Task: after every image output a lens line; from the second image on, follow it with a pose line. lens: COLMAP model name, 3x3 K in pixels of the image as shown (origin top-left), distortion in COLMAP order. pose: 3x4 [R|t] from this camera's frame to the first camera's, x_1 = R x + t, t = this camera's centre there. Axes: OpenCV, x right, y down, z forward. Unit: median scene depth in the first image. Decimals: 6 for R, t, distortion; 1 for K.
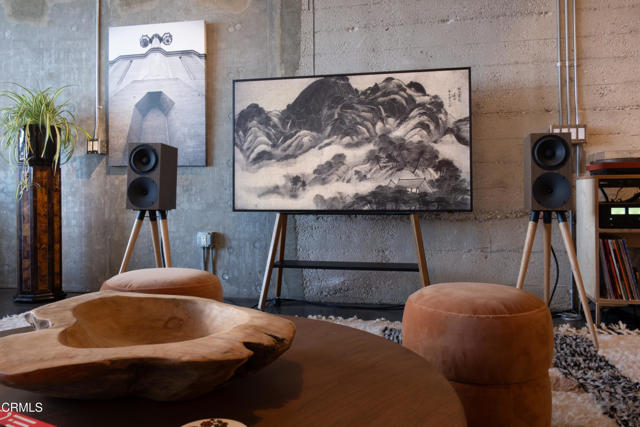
lens RADIAL K [[495.6, 0, 320.0], [0, 495.6, 213.5], [0, 0, 1]] dist [-0.003418, -0.005753]
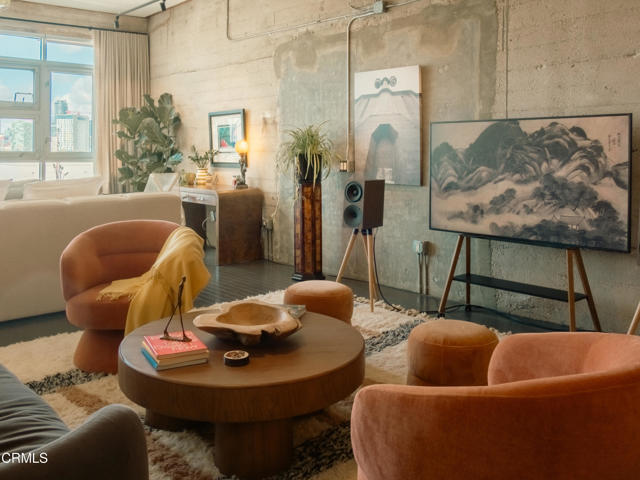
lens RADIAL K [[567.8, 0, 320.0], [0, 567.8, 240.0], [0, 0, 1]] dist [0.004836, 0.005099]
pose [[0.816804, 0.086800, -0.570349, 0.422314], [-0.023413, 0.992790, 0.117559, -0.143176], [0.576440, -0.082669, 0.812947, -0.301356]]
